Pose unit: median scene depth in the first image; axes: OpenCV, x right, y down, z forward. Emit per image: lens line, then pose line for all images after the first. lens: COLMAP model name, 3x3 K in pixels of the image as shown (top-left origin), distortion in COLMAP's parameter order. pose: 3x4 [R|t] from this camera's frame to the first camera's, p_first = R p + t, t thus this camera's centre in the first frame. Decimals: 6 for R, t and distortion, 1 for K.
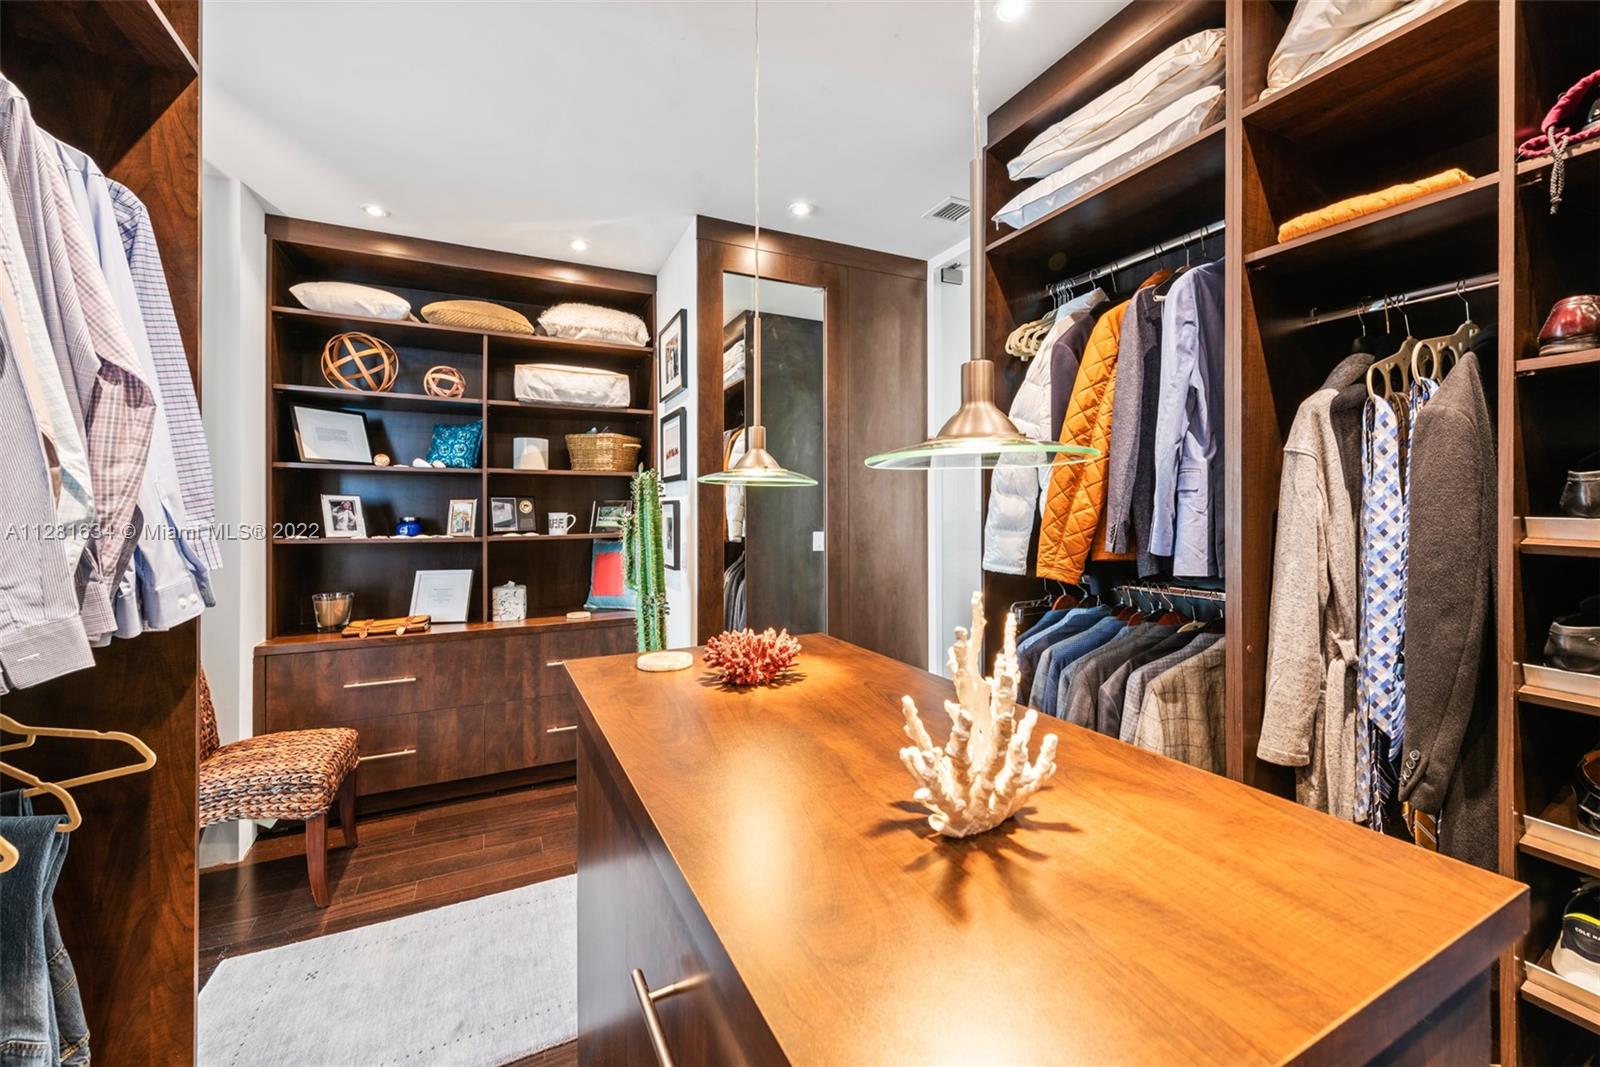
lens RADIAL K [[652.1, 0, 808.2], [0, 652.1, 519.3], [0, 0, 1]] dist [0.010858, -0.001365]
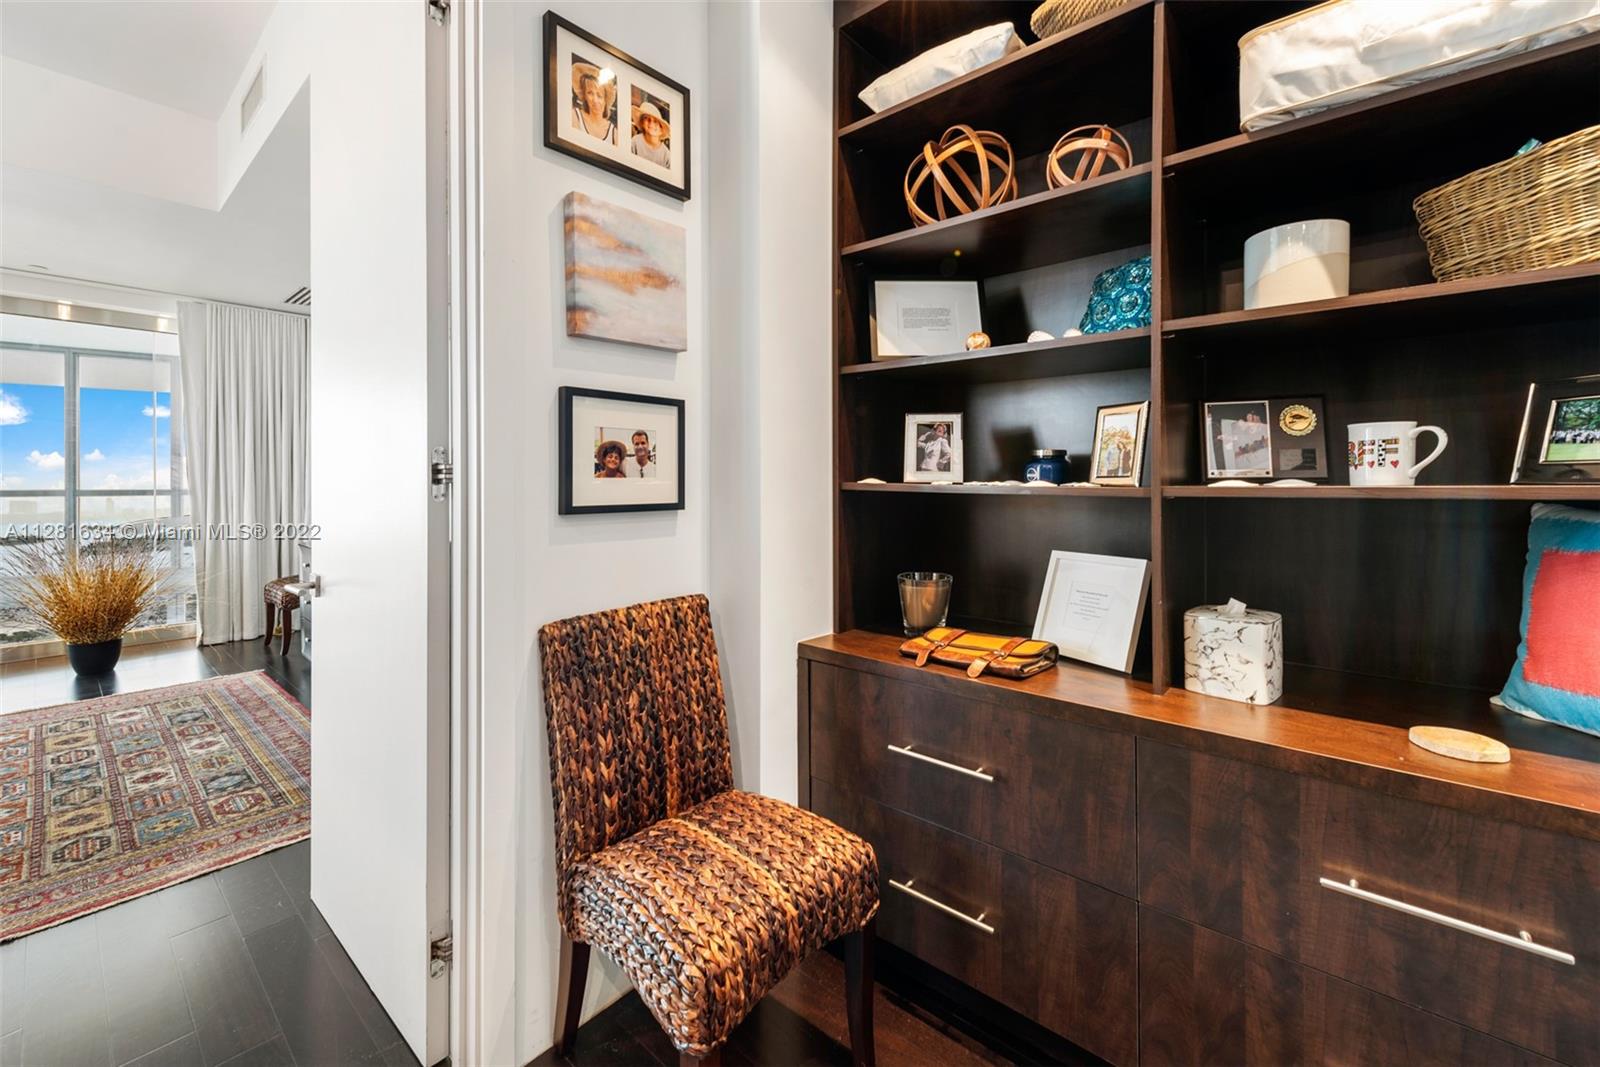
lens RADIAL K [[652.1, 0, 803.6], [0, 652.1, 478.0], [0, 0, 1]] dist [0.010858, -0.001365]
pose [[0.382360, -0.001961, -0.924011, -0.197565], [-0.009347, 0.999938, -0.005990, 0.026469], [0.923966, 0.010927, 0.382318, 0.644305]]
